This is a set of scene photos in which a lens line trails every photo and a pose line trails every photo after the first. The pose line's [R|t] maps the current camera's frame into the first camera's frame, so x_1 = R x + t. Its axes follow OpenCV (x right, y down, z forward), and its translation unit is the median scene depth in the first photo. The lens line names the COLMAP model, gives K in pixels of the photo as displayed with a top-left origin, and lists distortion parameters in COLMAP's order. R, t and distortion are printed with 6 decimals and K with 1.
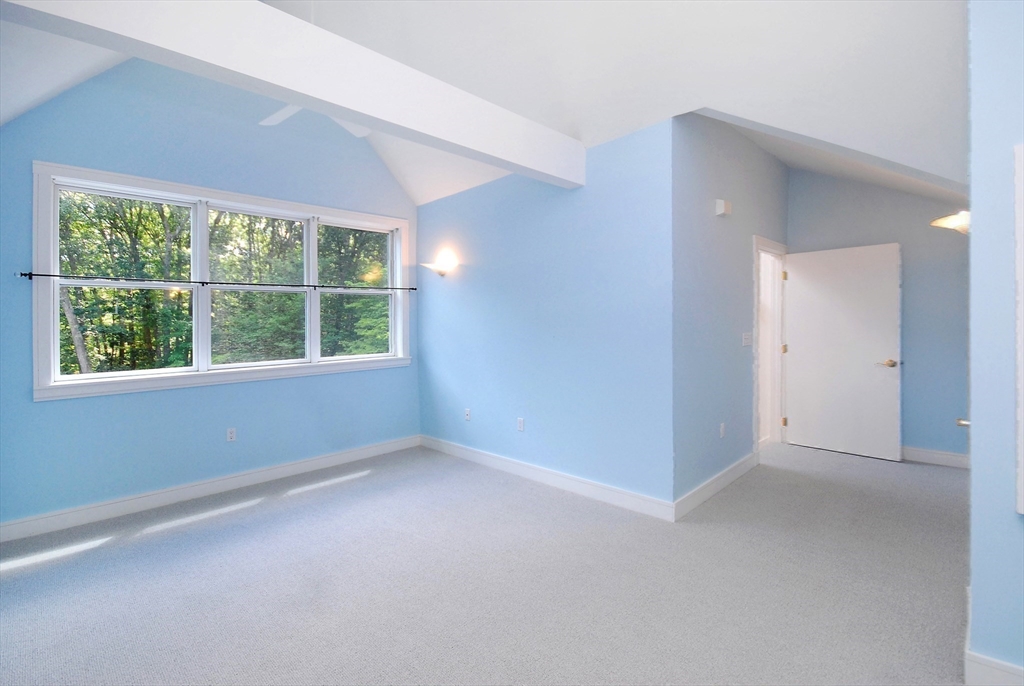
lens RADIAL K [[470.5, 0, 500.7], [0, 470.5, 314.8], [0, 0, 1]] dist [-0.001933, -0.000842]
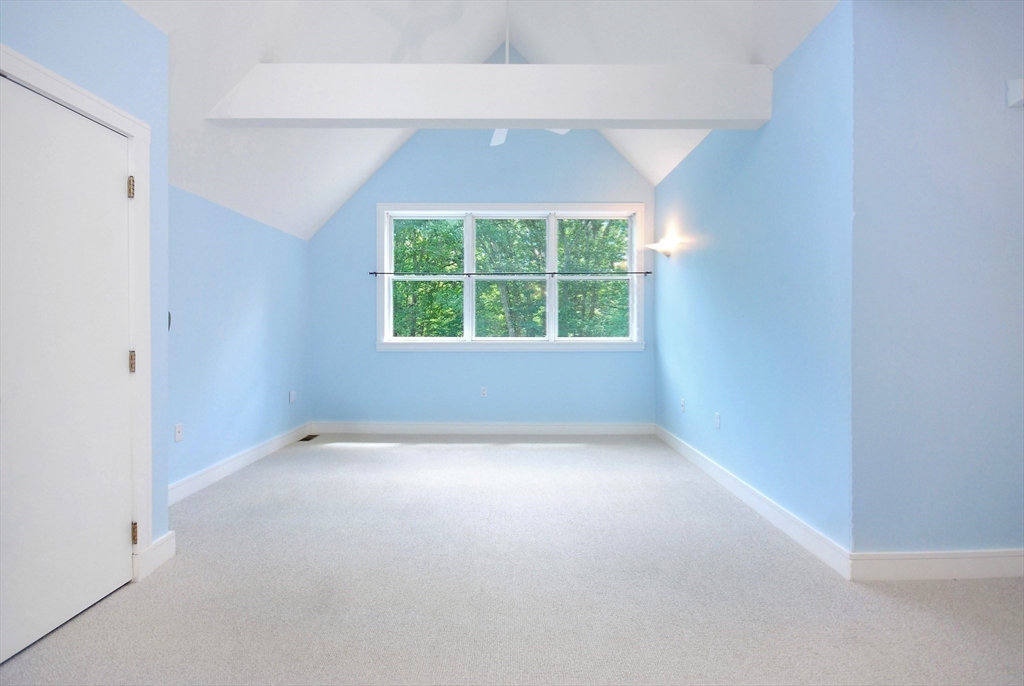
lens RADIAL K [[470.5, 0, 500.7], [0, 470.5, 314.8], [0, 0, 1]] dist [-0.001933, -0.000842]
pose [[0.705438, 0.003337, -0.708764, 0.305691], [-0.006870, 0.999974, -0.002130, 0.038833], [0.708738, 0.006372, 0.705443, 0.101020]]
